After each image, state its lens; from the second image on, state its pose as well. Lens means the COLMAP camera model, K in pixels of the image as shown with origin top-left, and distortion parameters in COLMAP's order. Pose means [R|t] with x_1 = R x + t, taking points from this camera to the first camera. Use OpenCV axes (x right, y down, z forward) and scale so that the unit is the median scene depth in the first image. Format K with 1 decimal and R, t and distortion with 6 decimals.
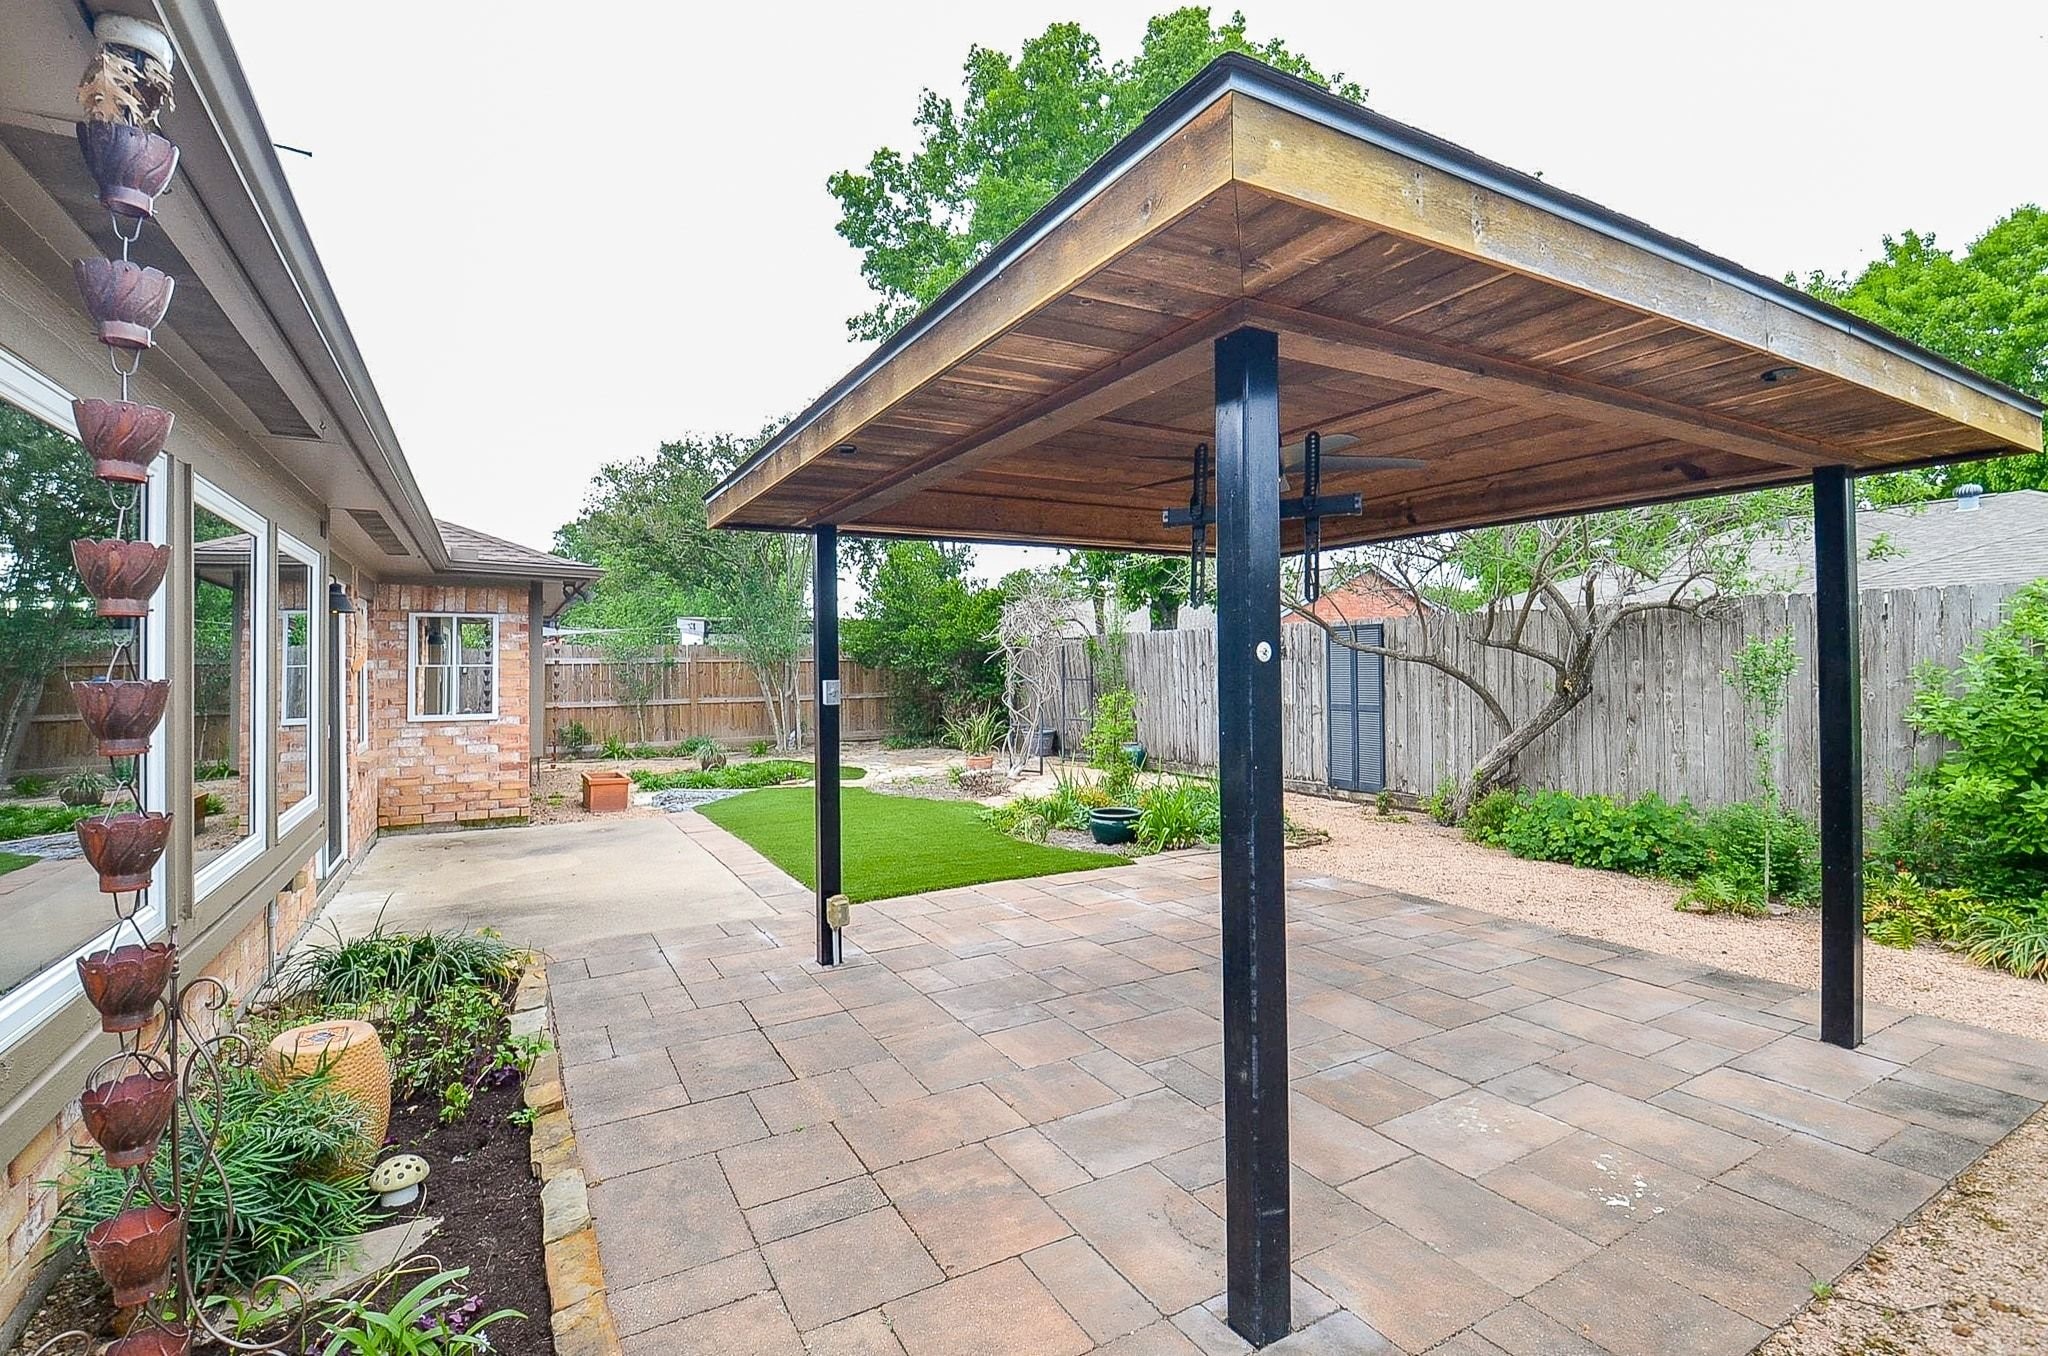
lens RADIAL K [[919.2, 0, 1016.0], [0, 919.2, 655.2], [0, 0, 1]] dist [0.029626, -0.037670]
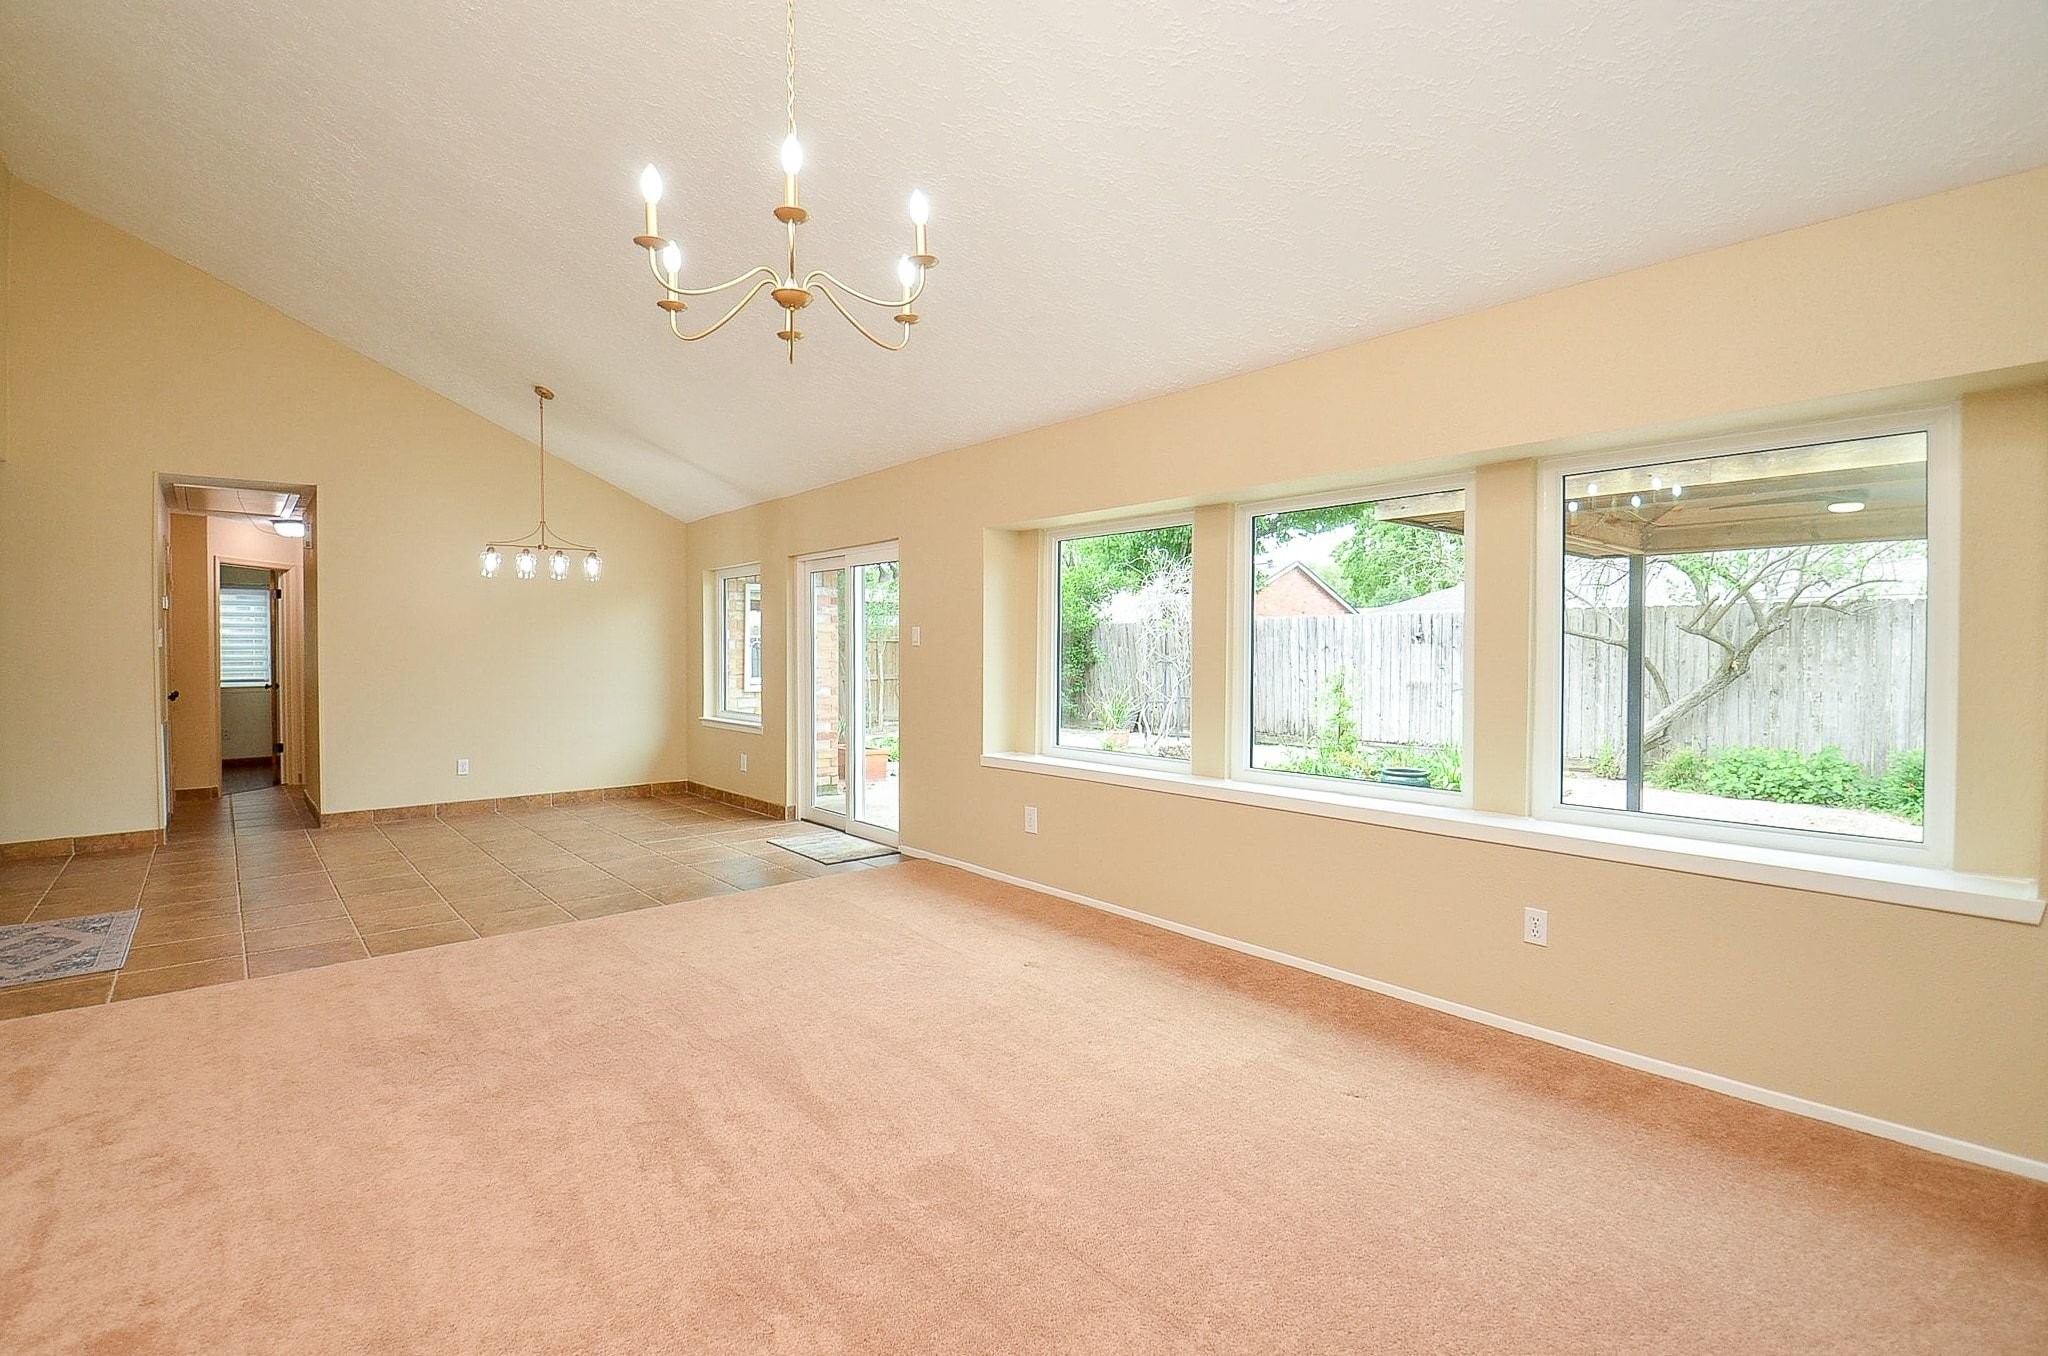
lens RADIAL K [[919.2, 0, 1016.0], [0, 919.2, 655.2], [0, 0, 1]] dist [0.029626, -0.037670]
pose [[0.978808, 0.011393, 0.204465, -0.593129], [-0.014384, 0.999810, 0.013145, 0.014956], [-0.204276, -0.015807, 0.978786, -0.043364]]
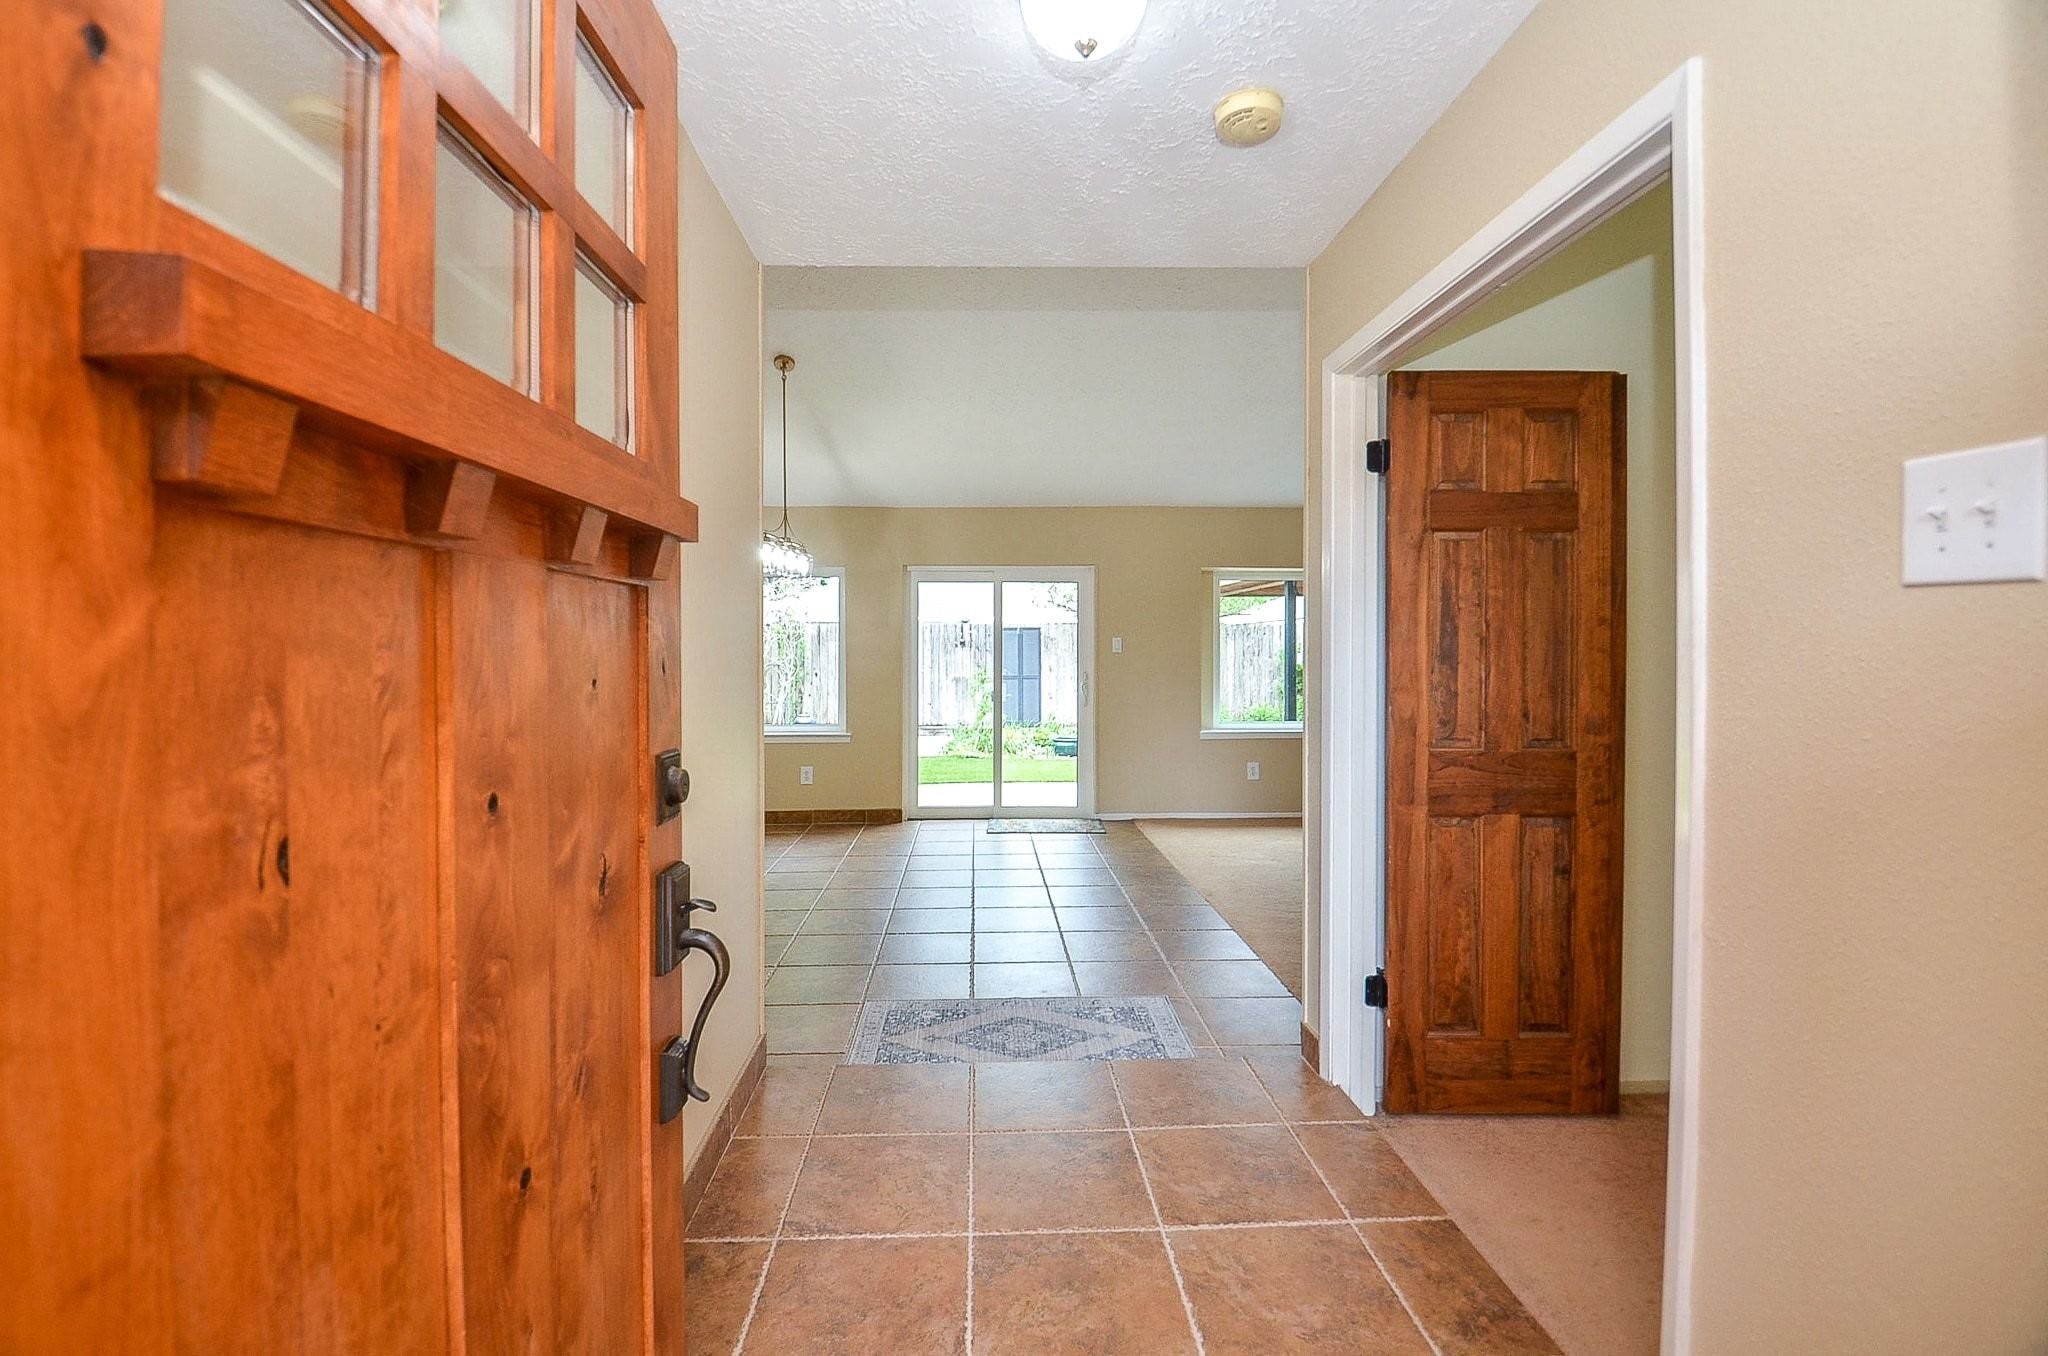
lens RADIAL K [[919.2, 0, 1016.0], [0, 919.2, 655.2], [0, 0, 1]] dist [0.029626, -0.037670]
pose [[0.454182, 0.007934, 0.890874, -1.322410], [-0.016066, 0.999871, -0.000714, 0.022251], [-0.890764, -0.013988, 0.454250, 0.334684]]
